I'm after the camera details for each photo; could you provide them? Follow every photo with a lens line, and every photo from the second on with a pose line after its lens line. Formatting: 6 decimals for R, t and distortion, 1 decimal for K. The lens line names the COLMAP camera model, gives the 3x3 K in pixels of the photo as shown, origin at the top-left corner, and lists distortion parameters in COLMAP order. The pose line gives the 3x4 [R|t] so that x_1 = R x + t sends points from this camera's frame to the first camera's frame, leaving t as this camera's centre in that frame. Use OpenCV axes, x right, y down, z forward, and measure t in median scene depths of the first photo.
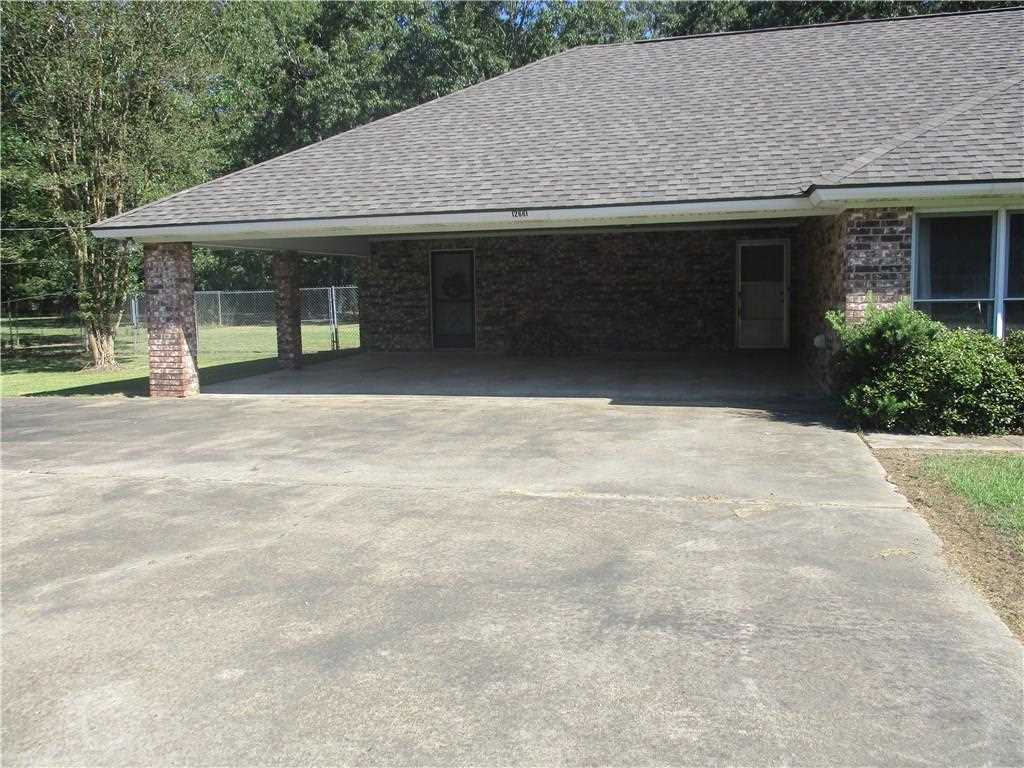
lens RADIAL K [[856.3, 0, 512.0], [0, 856.3, 384.0], [0, 0, 1]] dist [-0.020387, 0.004379]
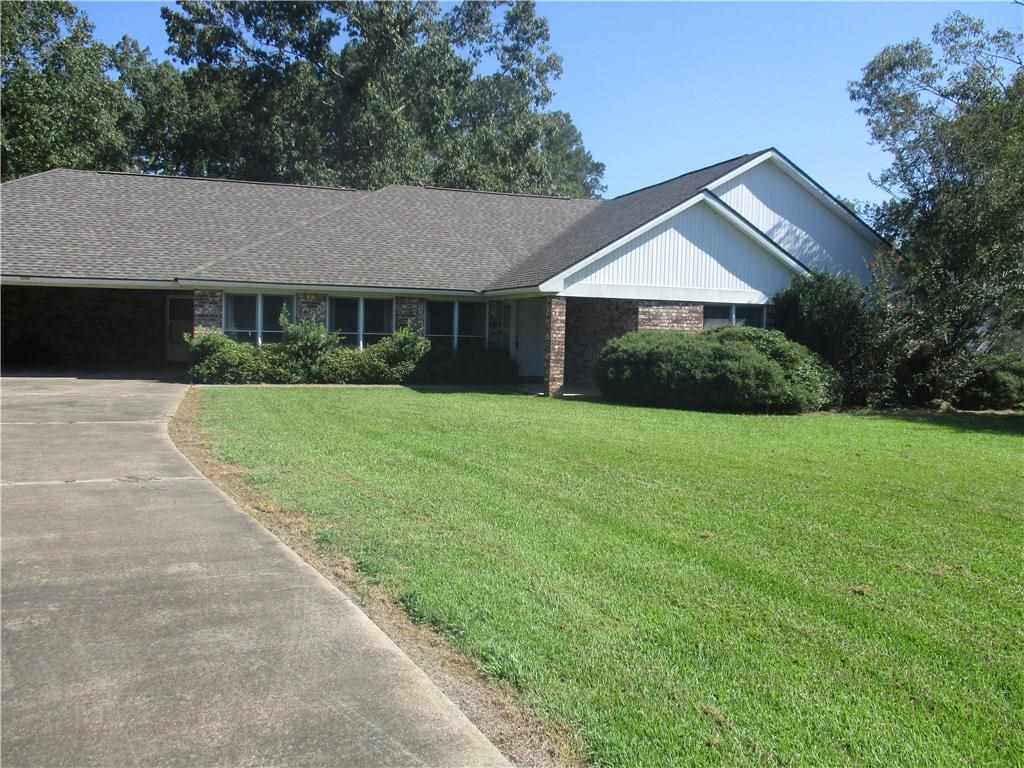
lens RADIAL K [[856.3, 0, 512.0], [0, 856.3, 384.0], [0, 0, 1]] dist [-0.020387, 0.004379]
pose [[0.841639, 0.006458, 0.540002, -0.114117], [0.019871, 0.998881, -0.042917, 0.158961], [-0.539675, 0.046850, 0.840569, -1.336284]]
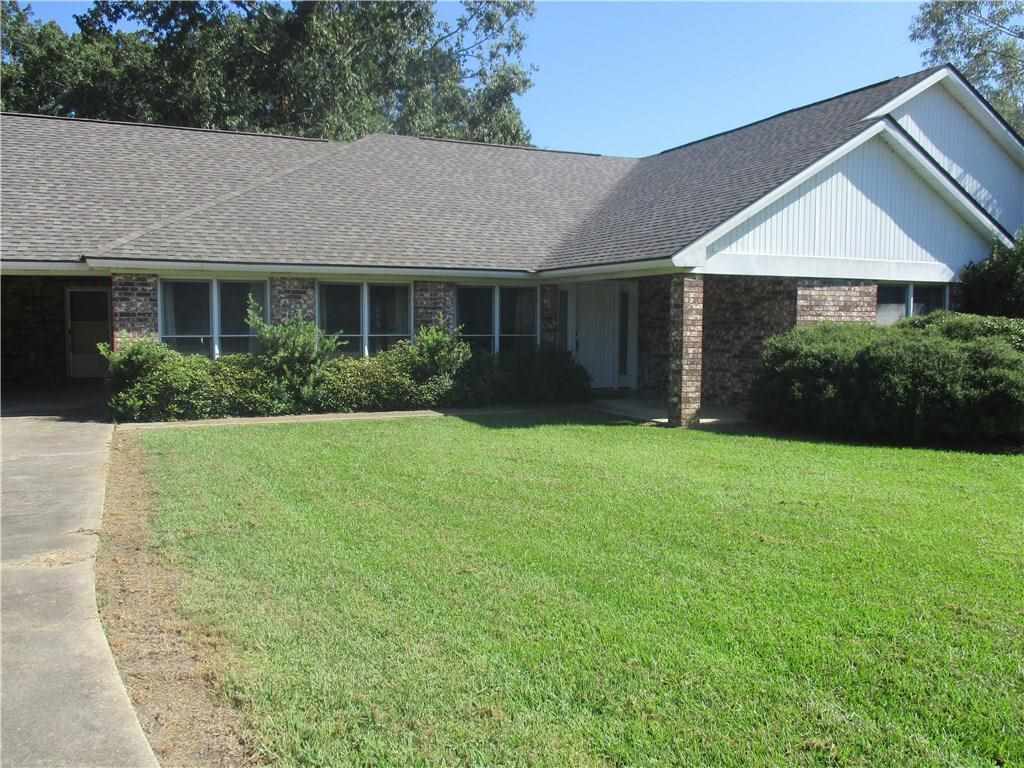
lens RADIAL K [[856.3, 0, 512.0], [0, 856.3, 384.0], [0, 0, 1]] dist [-0.020387, 0.004379]
pose [[0.782677, -0.022730, 0.622013, 0.019811], [0.051983, 0.998229, -0.028931, 0.060969], [-0.620254, 0.054978, 0.782472, -0.550823]]
